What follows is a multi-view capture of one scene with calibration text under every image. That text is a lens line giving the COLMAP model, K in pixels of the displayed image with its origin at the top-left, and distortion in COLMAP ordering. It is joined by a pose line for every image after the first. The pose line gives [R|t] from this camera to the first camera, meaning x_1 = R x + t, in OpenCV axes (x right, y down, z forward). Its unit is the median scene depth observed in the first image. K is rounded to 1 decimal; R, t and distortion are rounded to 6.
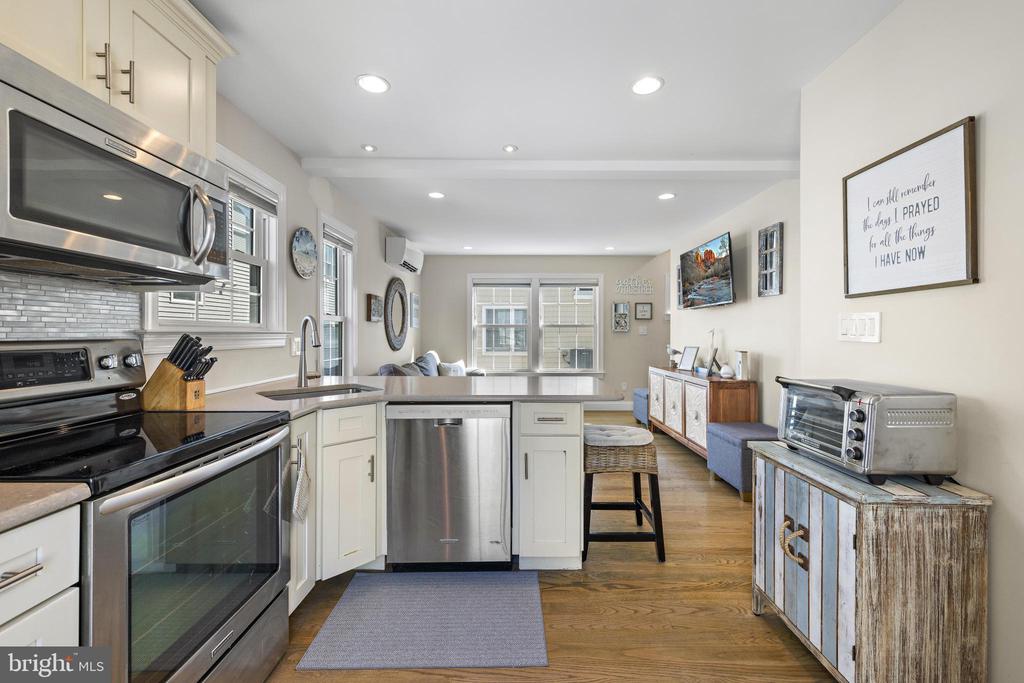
lens RADIAL K [[424.9, 0, 516.7], [0, 424.9, 332.0], [0, 0, 1]] dist [0.007347, -0.001445]
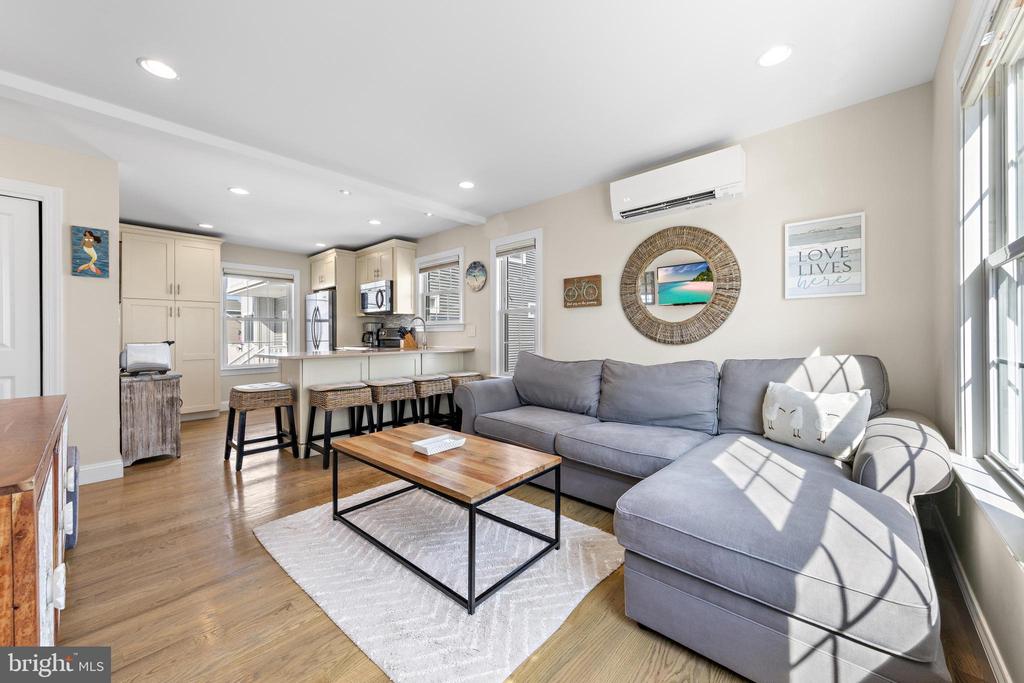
lens RADIAL K [[372.6, 0, 508.1], [0, 372.6, 333.4], [0, 0, 1]] dist [0.004774, -0.000523]
pose [[-0.671191, 0.002181, -0.741281, 0.507431], [0.008543, 0.999952, -0.004793, 0.049548], [0.741235, -0.009550, -0.671177, 2.063087]]
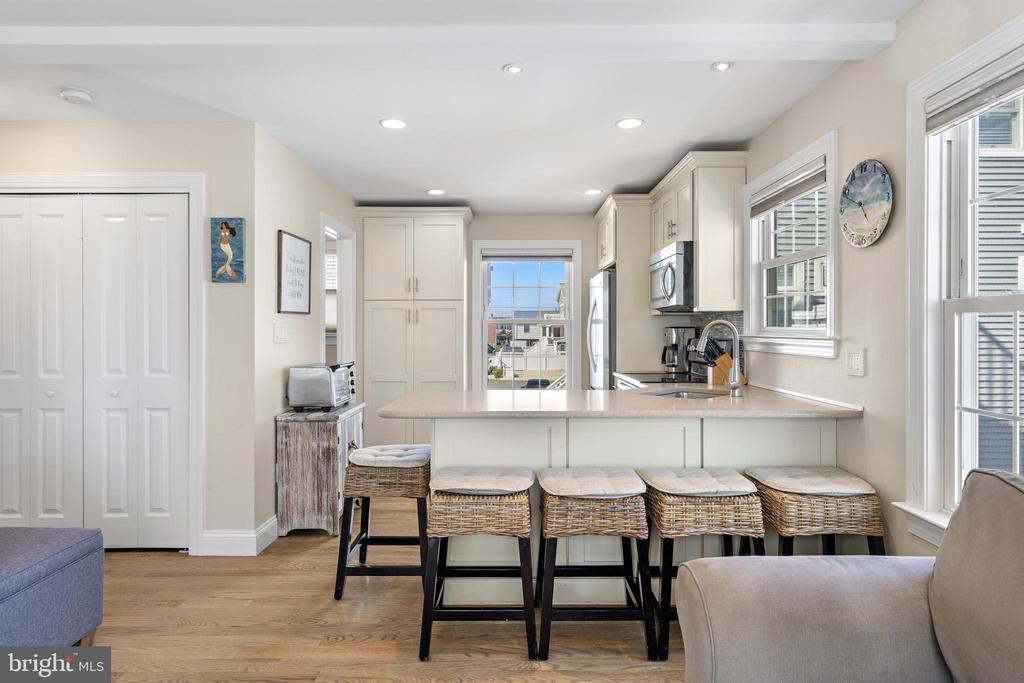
lens RADIAL K [[568.4, 0, 524.5], [0, 568.4, 328.5], [0, 0, 1]] dist [0.011852, -0.000196]
pose [[-0.999826, 0.001882, -0.018565, -0.012750], [0.001947, 0.999992, -0.003483, -0.011796], [0.018558, -0.003518, -0.999822, 1.757122]]
